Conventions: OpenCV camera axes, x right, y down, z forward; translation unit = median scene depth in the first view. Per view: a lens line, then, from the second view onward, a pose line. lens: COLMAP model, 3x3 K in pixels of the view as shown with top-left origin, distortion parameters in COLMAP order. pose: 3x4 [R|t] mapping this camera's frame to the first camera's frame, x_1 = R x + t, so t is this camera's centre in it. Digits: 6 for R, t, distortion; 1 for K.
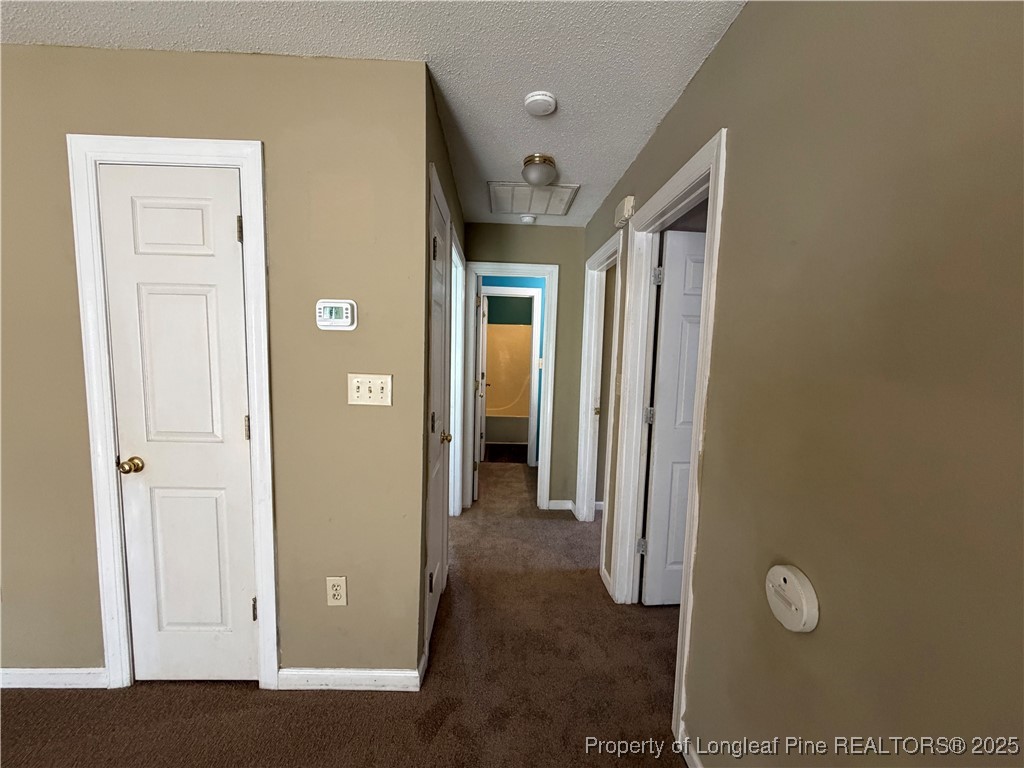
lens RADIAL K [[408.9, 0, 505.3], [0, 408.9, 385.8], [0, 0, 1]] dist [-0.001716, 0.000178]
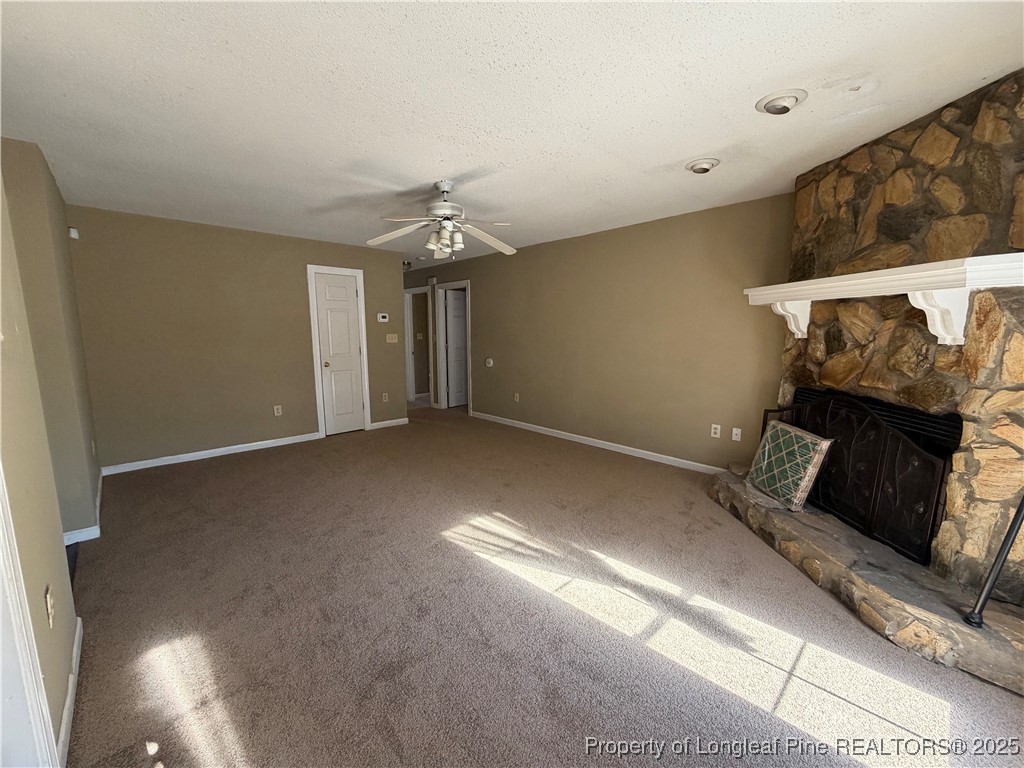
lens RADIAL K [[408.9, 0, 505.2], [0, 408.9, 386.5], [0, 0, 1]] dist [-0.001716, 0.000178]
pose [[0.748849, -0.118100, 0.652133, -1.994737], [0.085023, 0.992983, 0.082195, 0.221392], [-0.657264, -0.006105, 0.753636, -2.397528]]
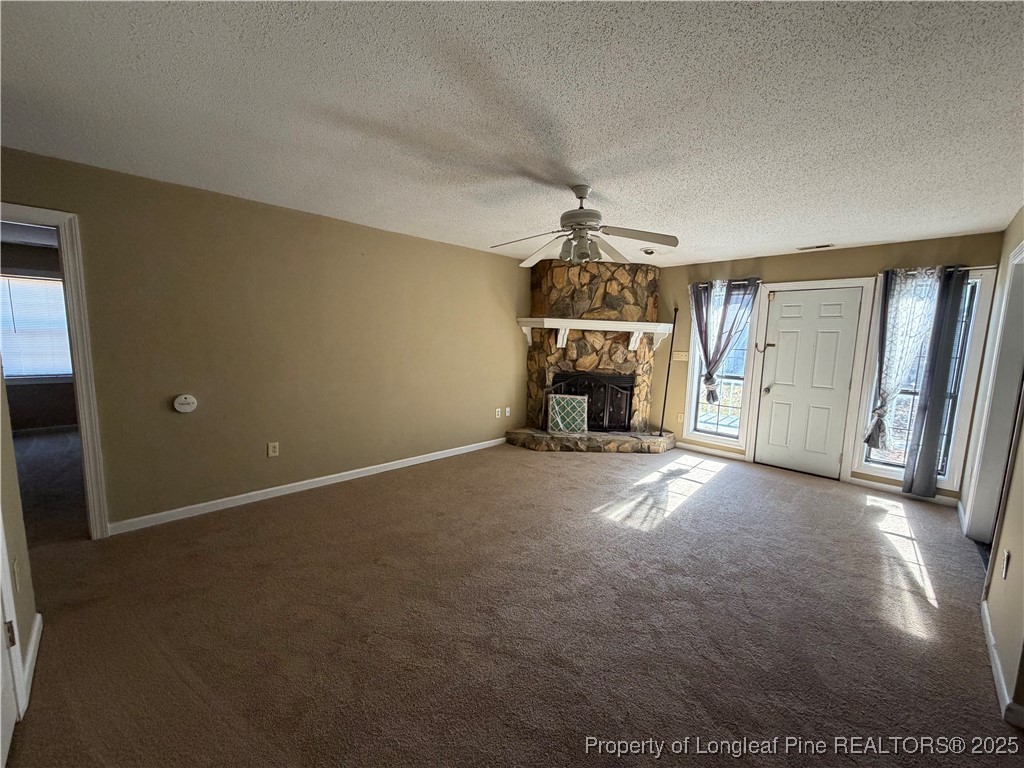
lens RADIAL K [[408.9, 0, 509.9], [0, 408.9, 387.7], [0, 0, 1]] dist [-0.001716, 0.000178]
pose [[-0.687299, -0.134315, 0.713848, -1.985408], [0.027127, 0.977323, 0.210008, -0.131579], [-0.725867, 0.163702, -0.668070, 0.752479]]
